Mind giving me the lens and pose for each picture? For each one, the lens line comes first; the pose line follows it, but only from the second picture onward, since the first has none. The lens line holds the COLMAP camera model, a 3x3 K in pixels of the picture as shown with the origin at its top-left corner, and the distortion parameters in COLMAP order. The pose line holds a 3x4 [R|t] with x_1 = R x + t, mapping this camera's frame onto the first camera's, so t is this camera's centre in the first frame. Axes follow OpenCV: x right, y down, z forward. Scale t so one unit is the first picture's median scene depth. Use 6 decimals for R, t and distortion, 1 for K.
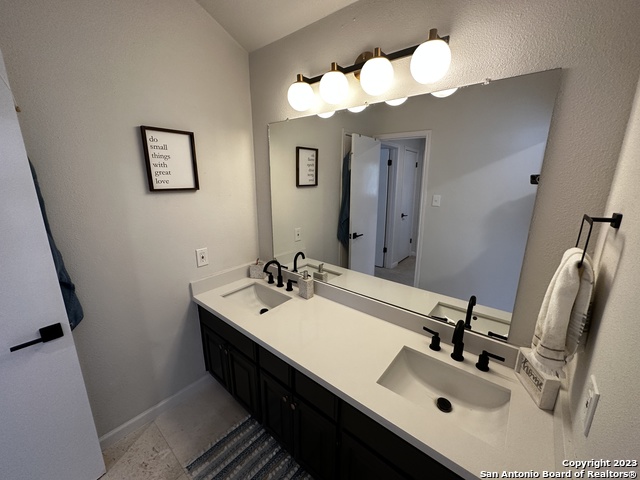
lens RADIAL K [[255.5, 0, 321.1], [0, 255.5, 238.6], [0, 0, 1]] dist [-0.005178, 0.001311]
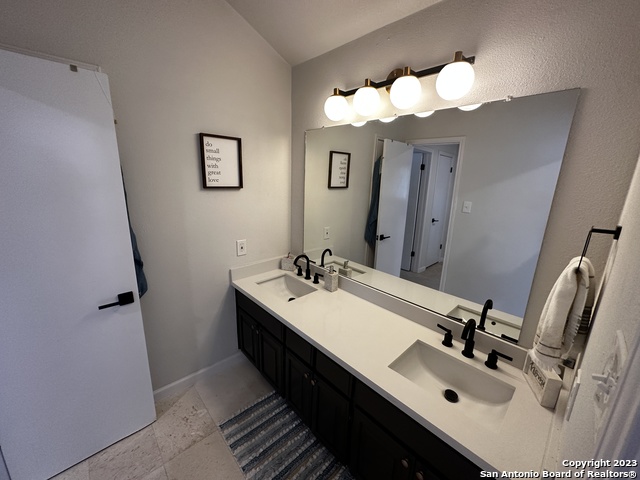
lens RADIAL K [[255.5, 0, 321.0], [0, 255.5, 238.1], [0, 0, 1]] dist [-0.005178, 0.001311]
pose [[0.991560, 0.058278, -0.115813, 0.017118], [-0.058731, 0.998274, -0.000497, 0.013600], [0.115584, 0.007295, 0.993271, -0.112472]]
